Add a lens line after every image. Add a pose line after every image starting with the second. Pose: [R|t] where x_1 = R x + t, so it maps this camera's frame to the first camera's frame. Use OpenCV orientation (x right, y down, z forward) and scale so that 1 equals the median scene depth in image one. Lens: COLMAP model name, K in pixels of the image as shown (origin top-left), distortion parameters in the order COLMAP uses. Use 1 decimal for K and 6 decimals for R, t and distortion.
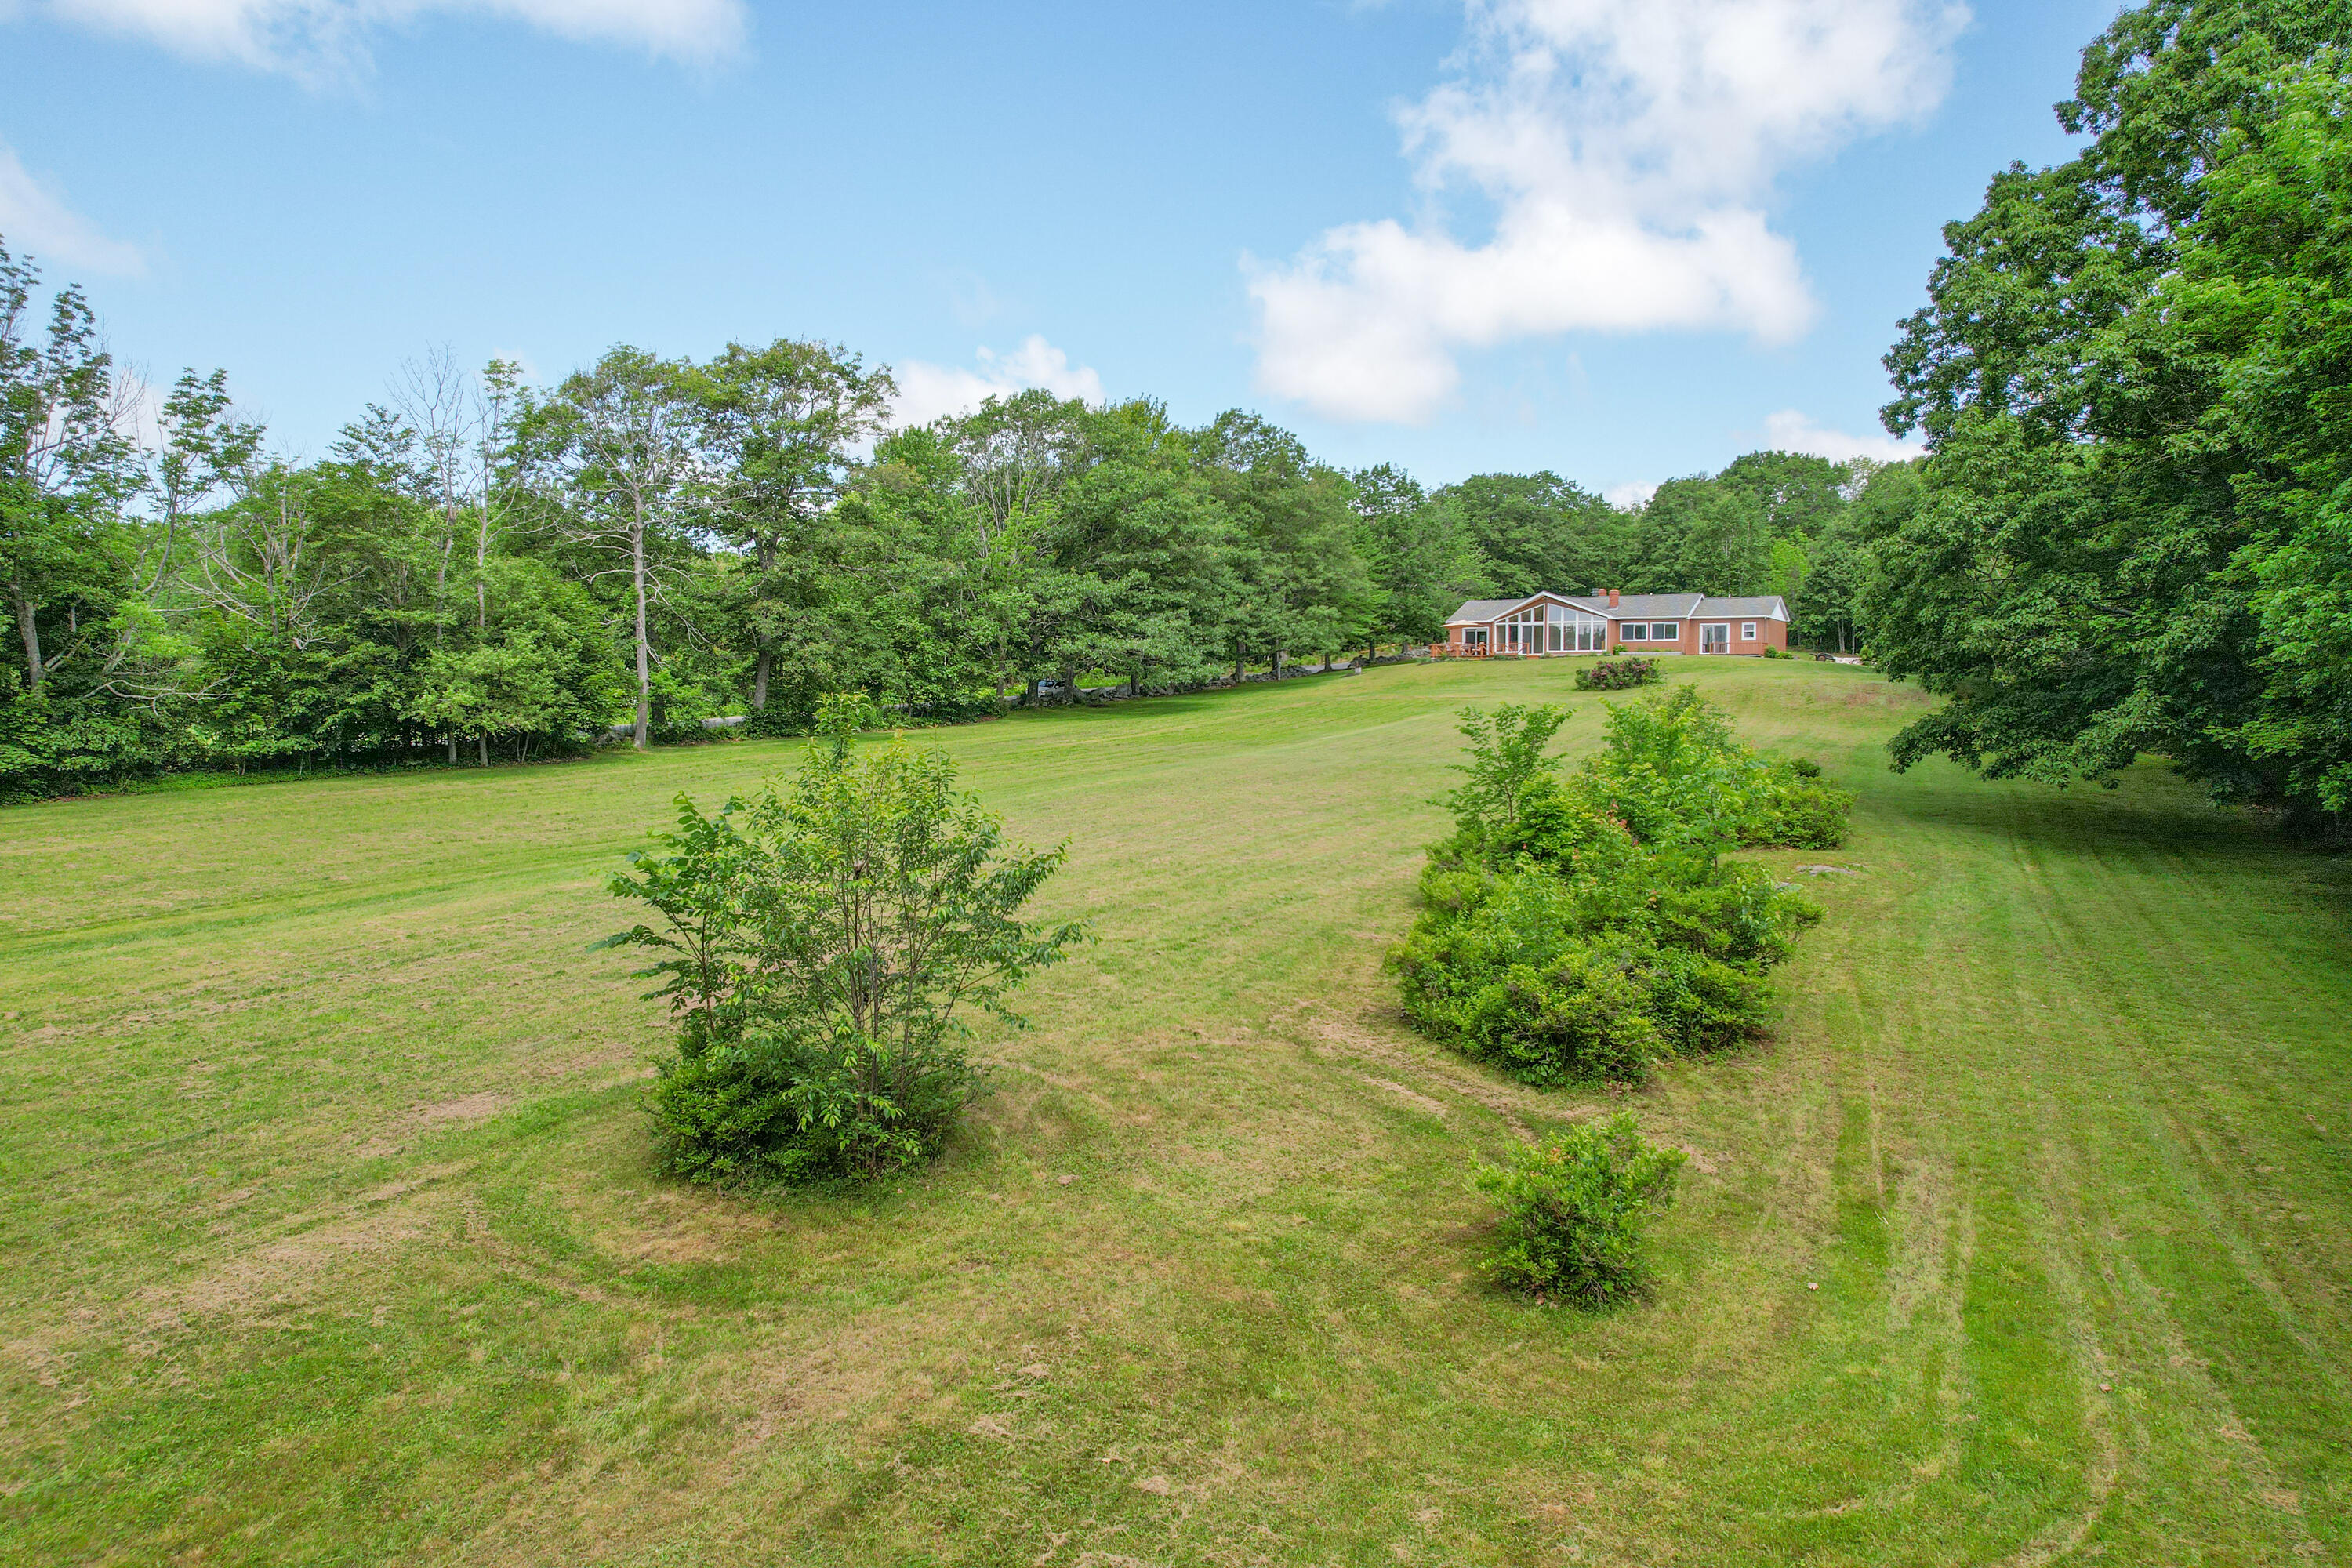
lens RADIAL K [[1515.9, 0, 1178.4], [0, 1515.9, 778.4], [0, 0, 1]] dist [-0.029775, 0.005594]
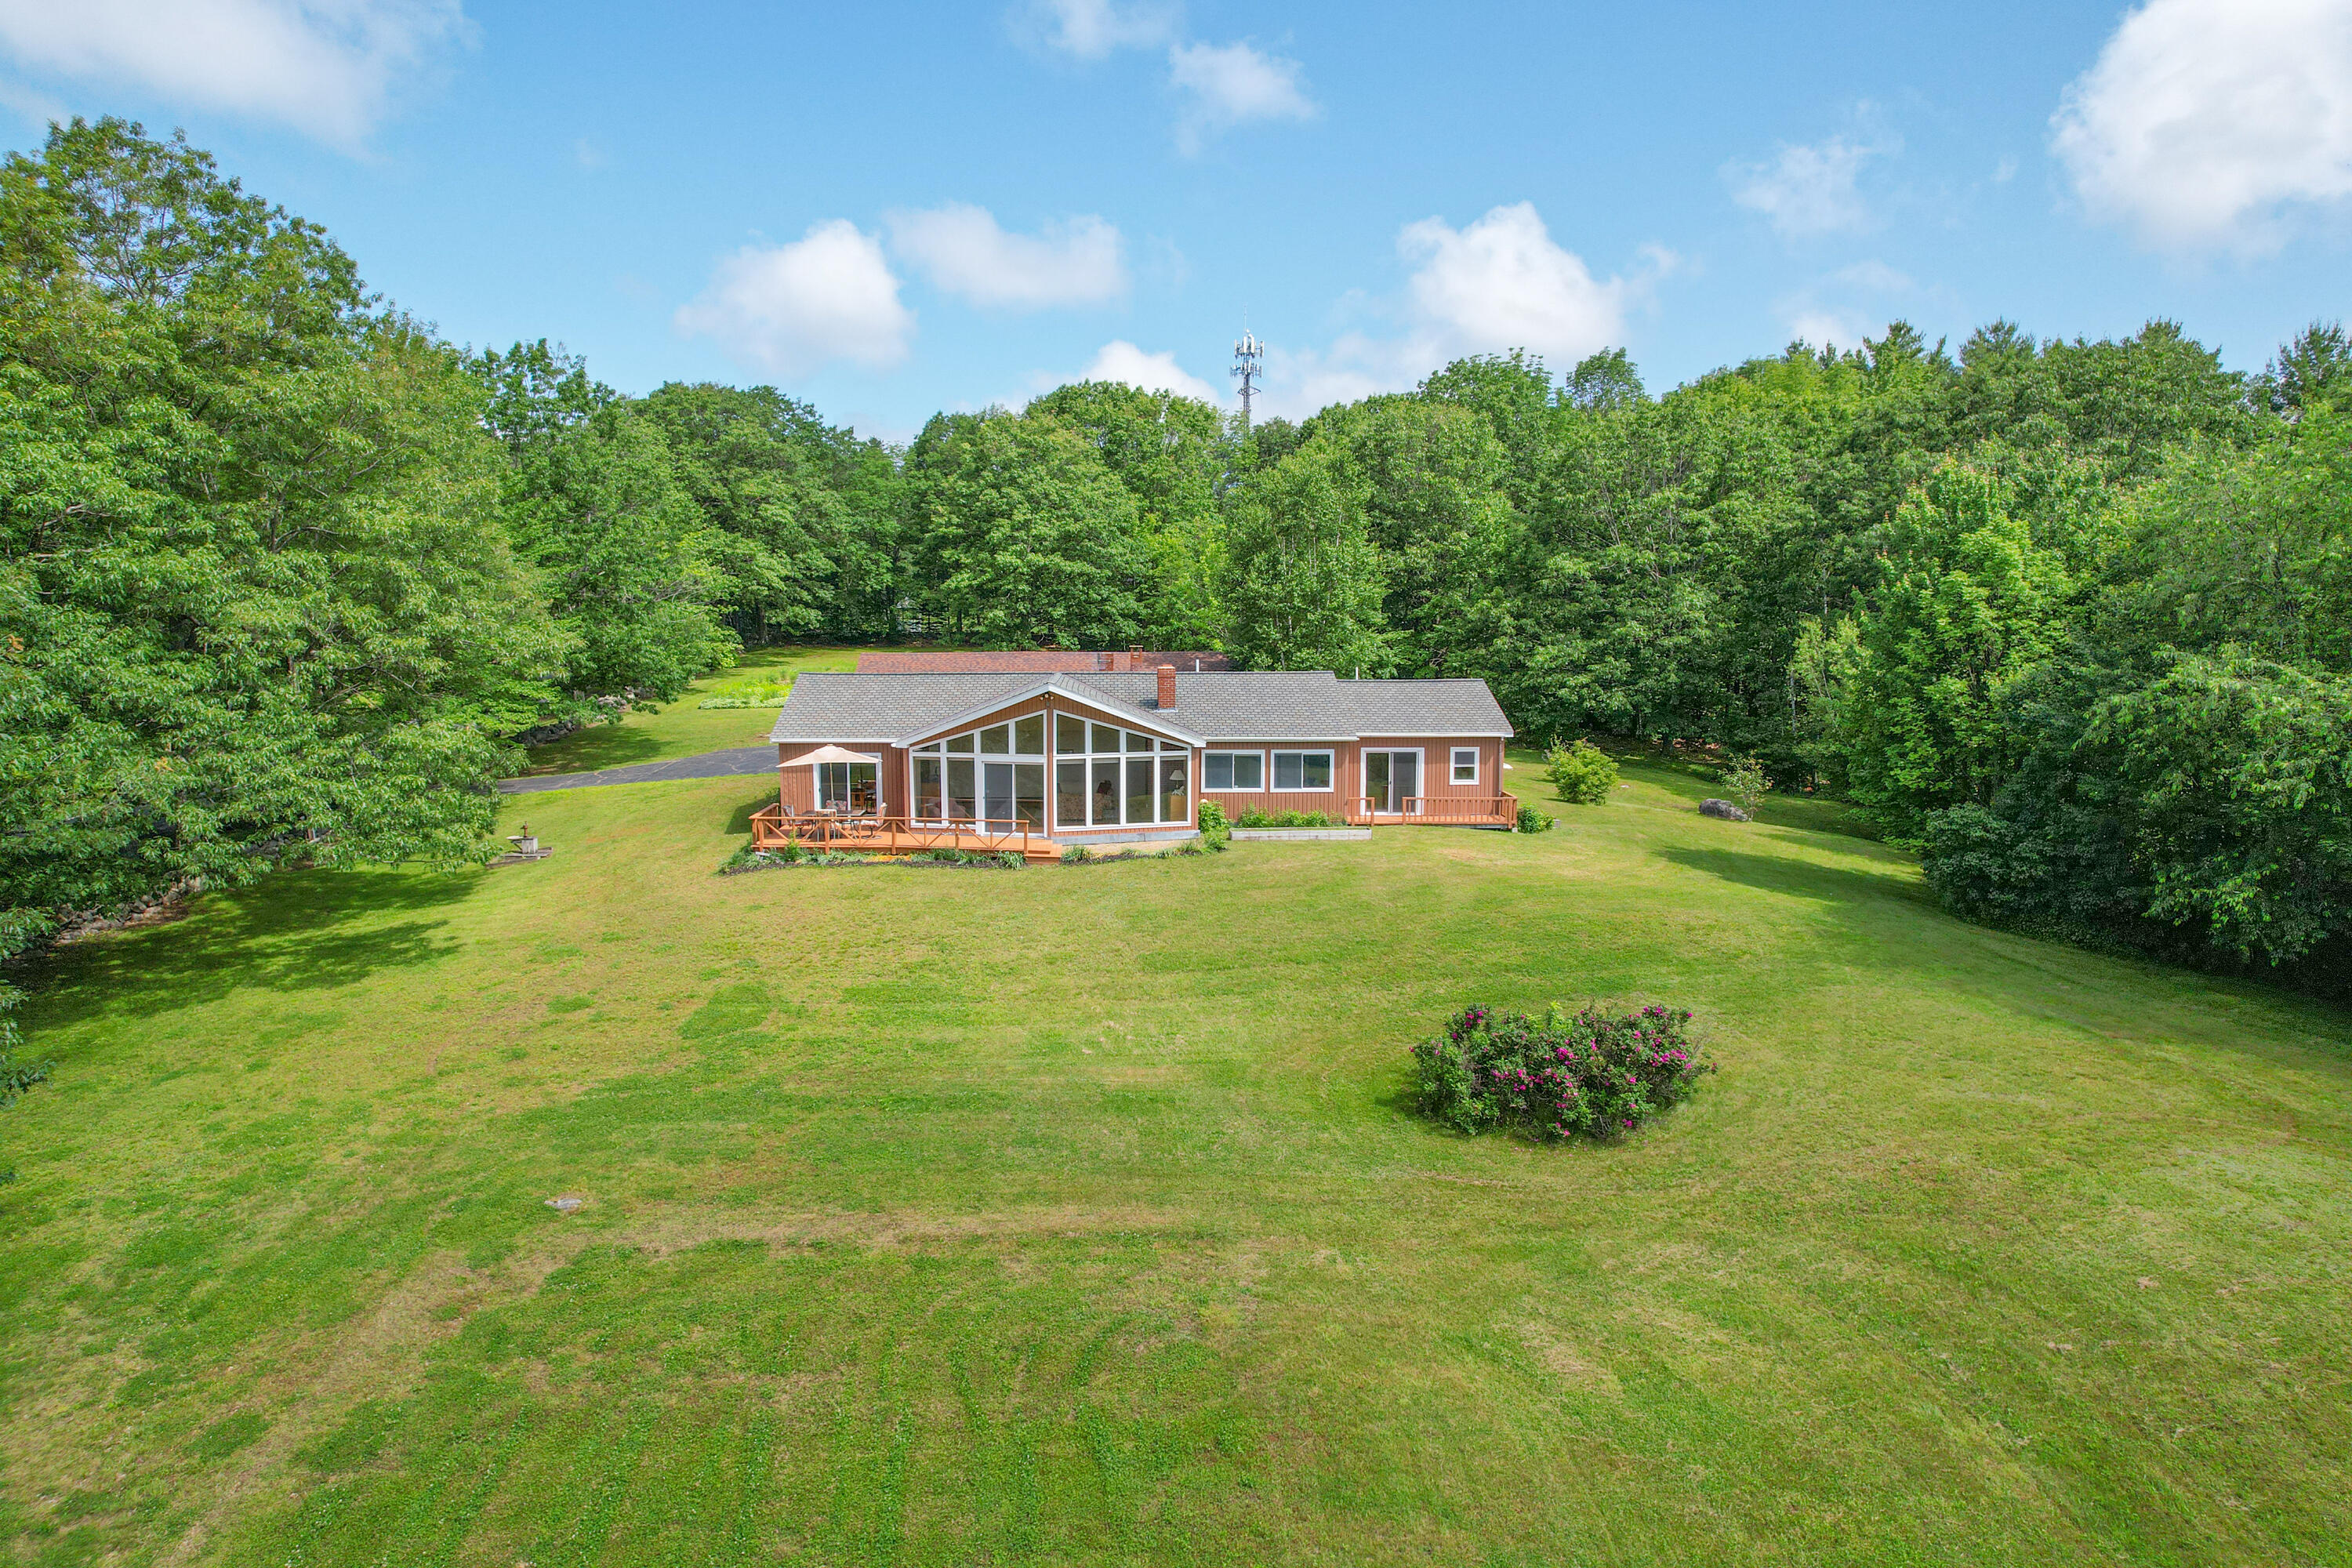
lens RADIAL K [[1515.9, 0, 1173.7], [0, 1515.9, 779.9], [0, 0, 1]] dist [-0.029775, 0.005594]
pose [[0.836406, -0.054682, 0.545377, 0.045087], [0.029062, 0.998036, 0.055497, -0.107087], [-0.547340, -0.030568, 0.836352, 0.581753]]
